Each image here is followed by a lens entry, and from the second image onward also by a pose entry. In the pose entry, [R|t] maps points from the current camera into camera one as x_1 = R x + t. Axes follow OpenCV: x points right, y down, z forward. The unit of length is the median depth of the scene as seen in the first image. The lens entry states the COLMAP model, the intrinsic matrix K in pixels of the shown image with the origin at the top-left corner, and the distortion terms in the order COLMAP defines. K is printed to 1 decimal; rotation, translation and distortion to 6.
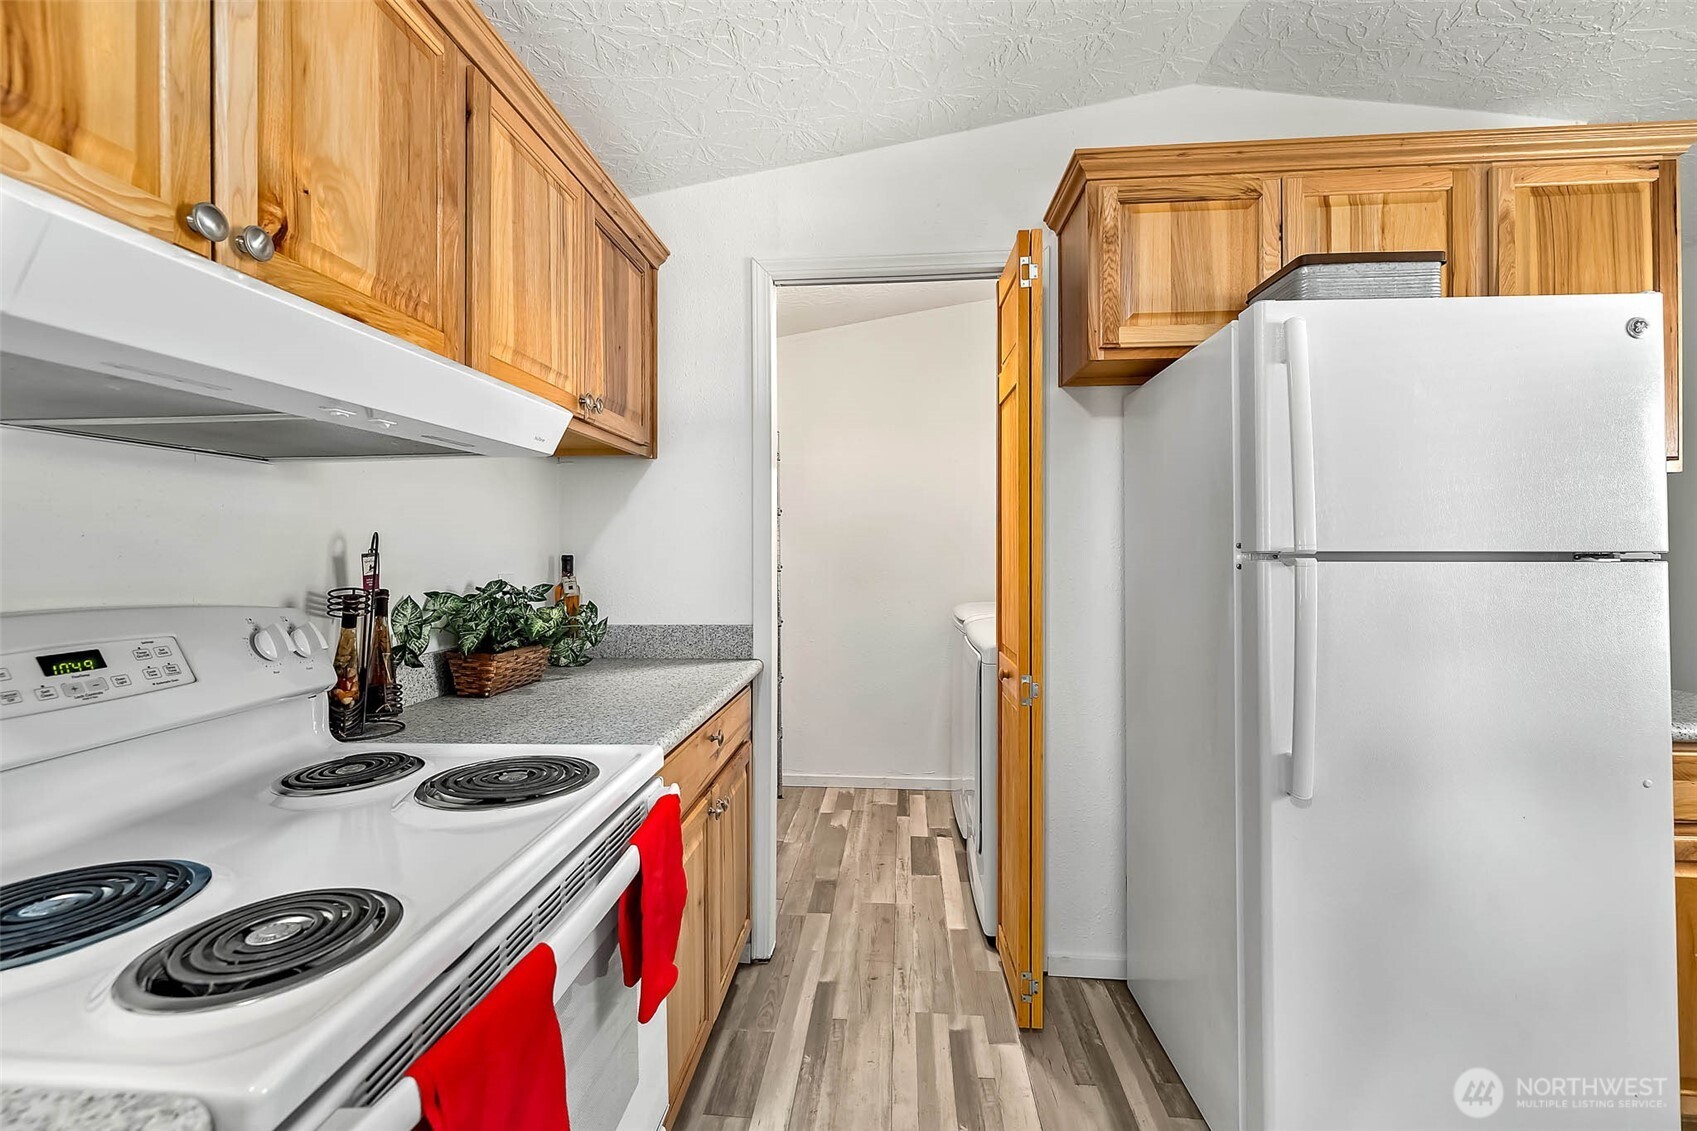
lens RADIAL K [[719.4, 0, 846.1], [0, 719.4, 549.3], [0, 0, 1]] dist [-0.001470, -0.000348]
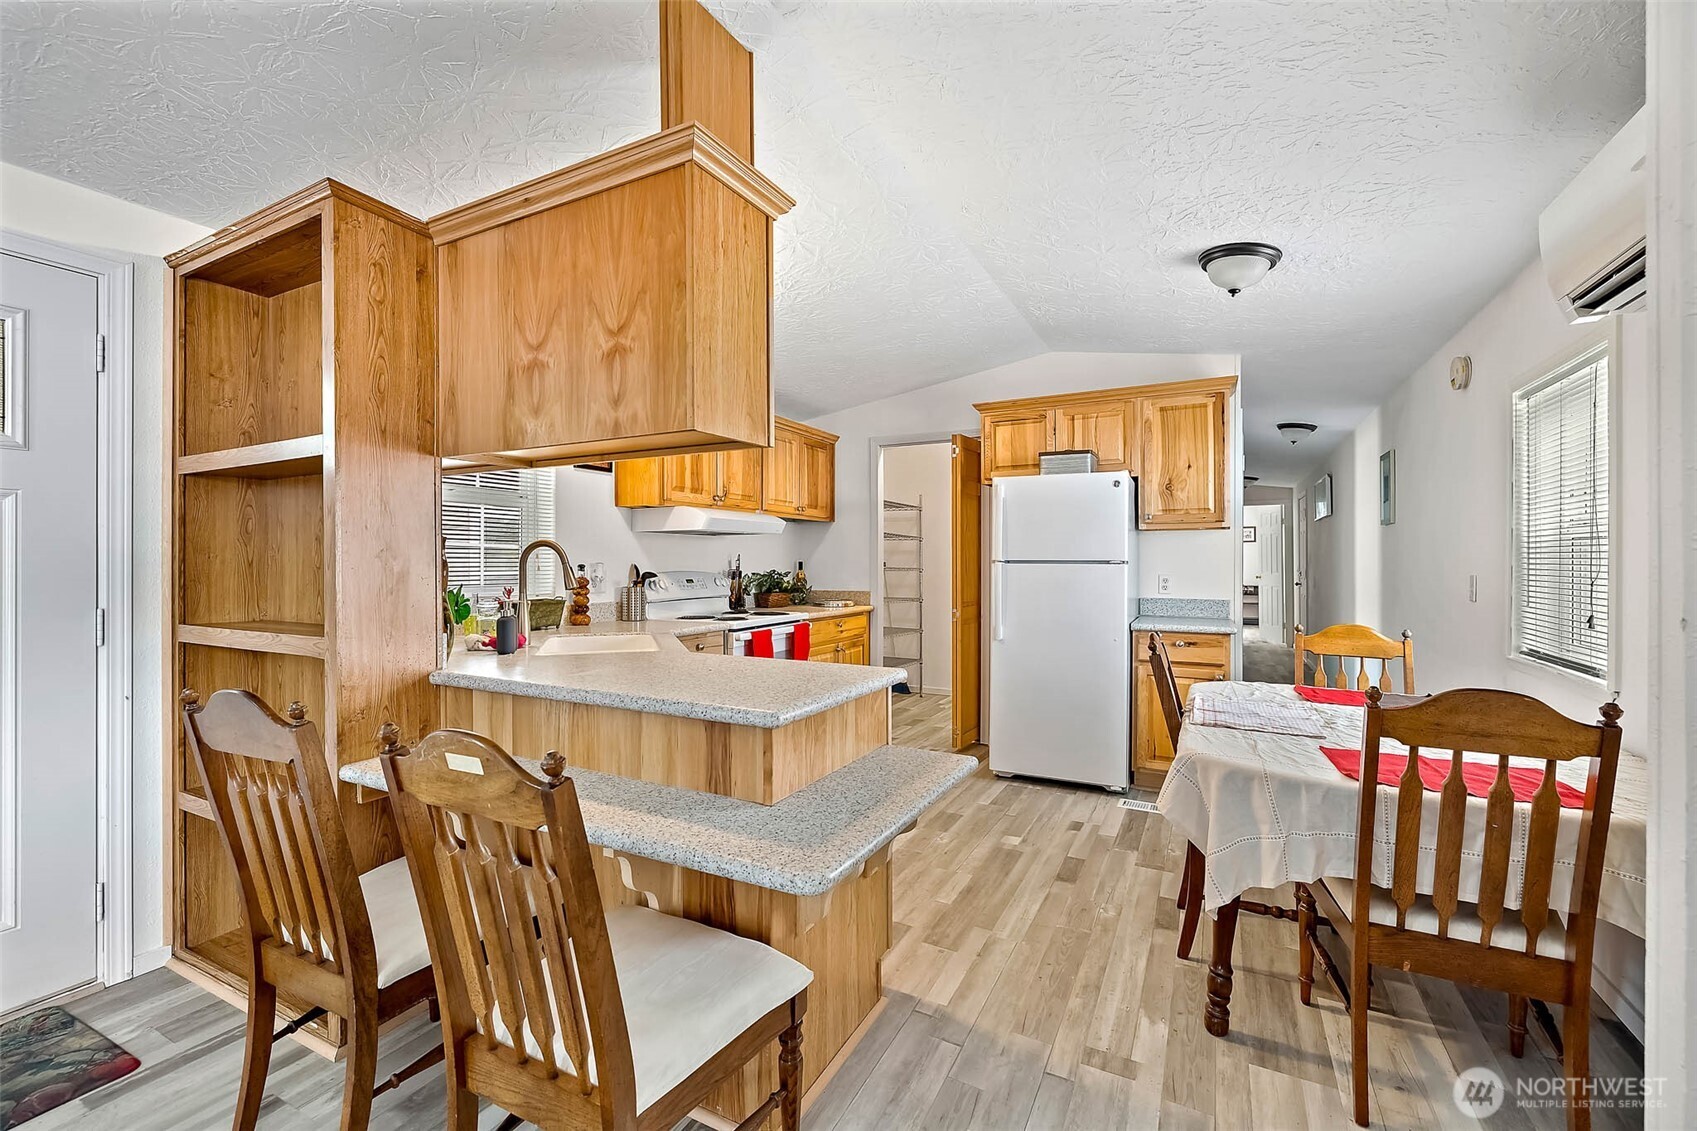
lens RADIAL K [[719.4, 0, 840.4], [0, 719.4, 560.2], [0, 0, 1]] dist [-0.001470, -0.000348]
pose [[0.918850, 0.003678, -0.394589, 0.939246], [-0.003549, 0.999993, 0.001056, 0.000135], [0.394590, 0.000430, 0.918857, -1.610711]]
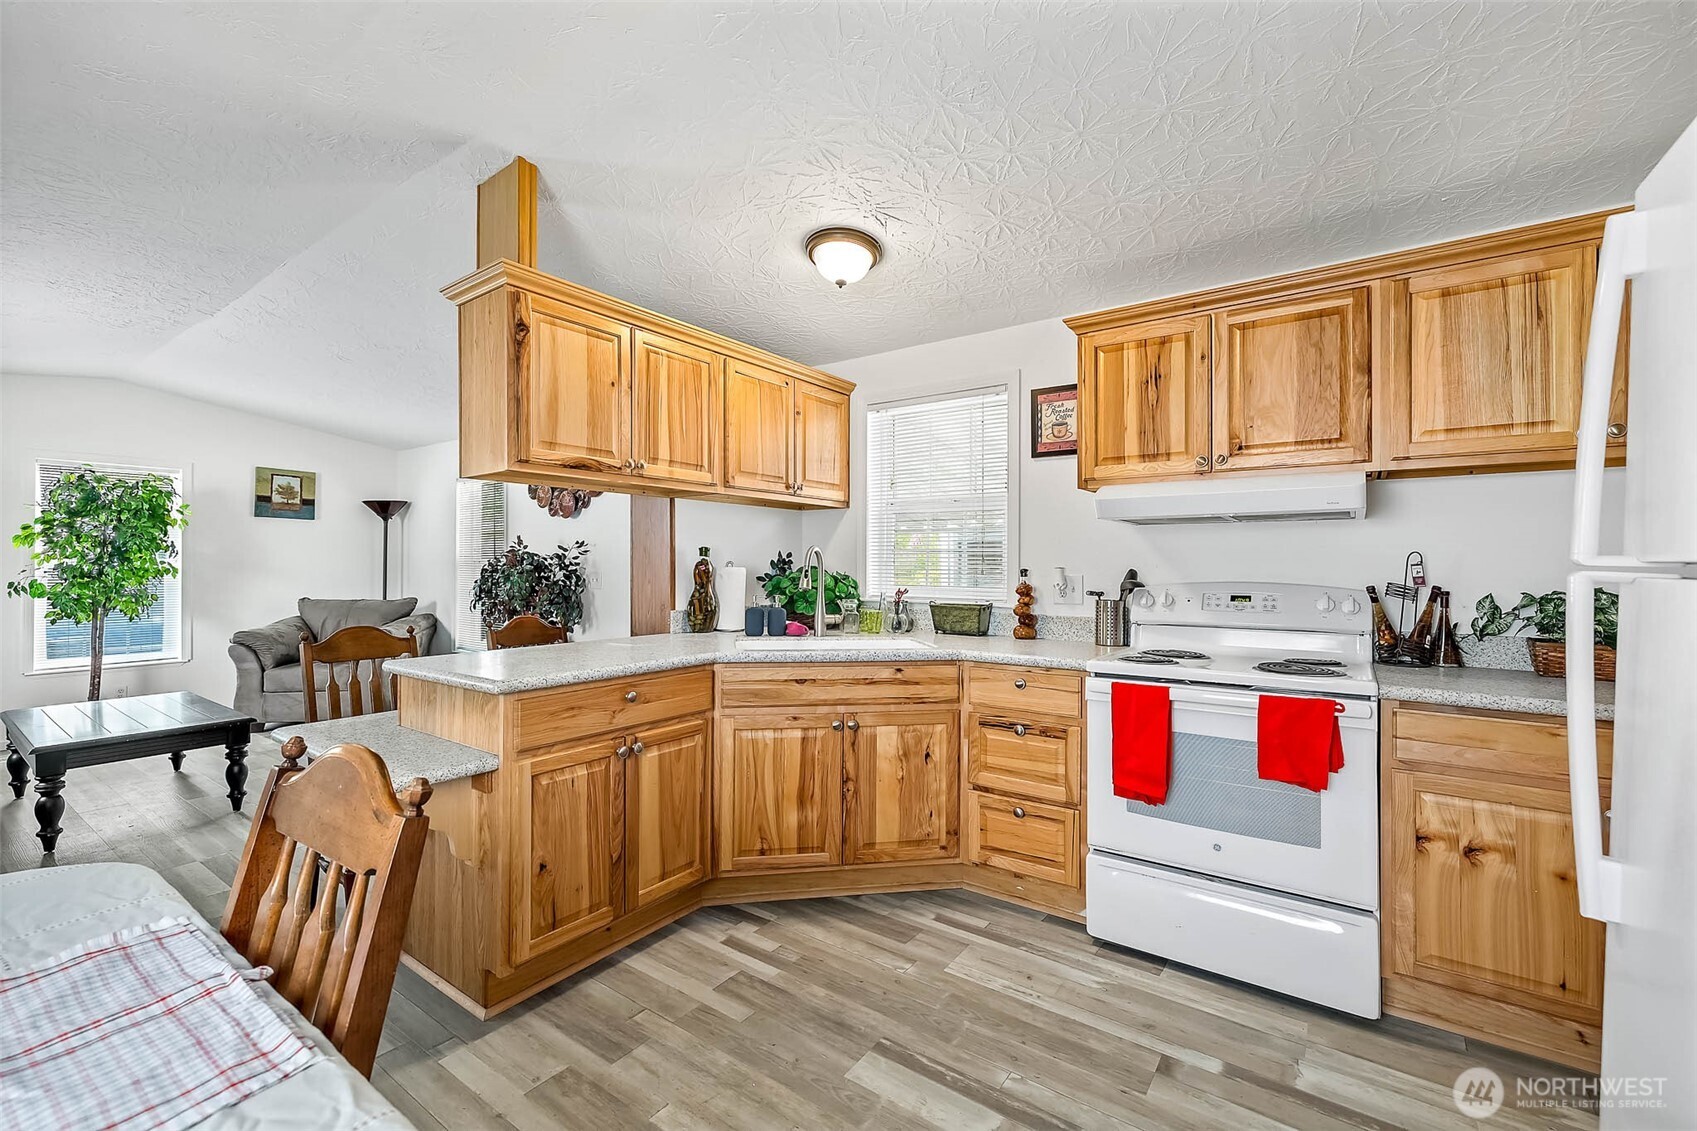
lens RADIAL K [[719.4, 0, 843.8], [0, 719.4, 564.9], [0, 0, 1]] dist [-0.001470, -0.000348]
pose [[-0.522160, -0.000710, -0.852847, 1.218536], [-0.002808, 0.999996, 0.000887, 0.006134], [0.852843, 0.002859, -0.522160, 0.576505]]
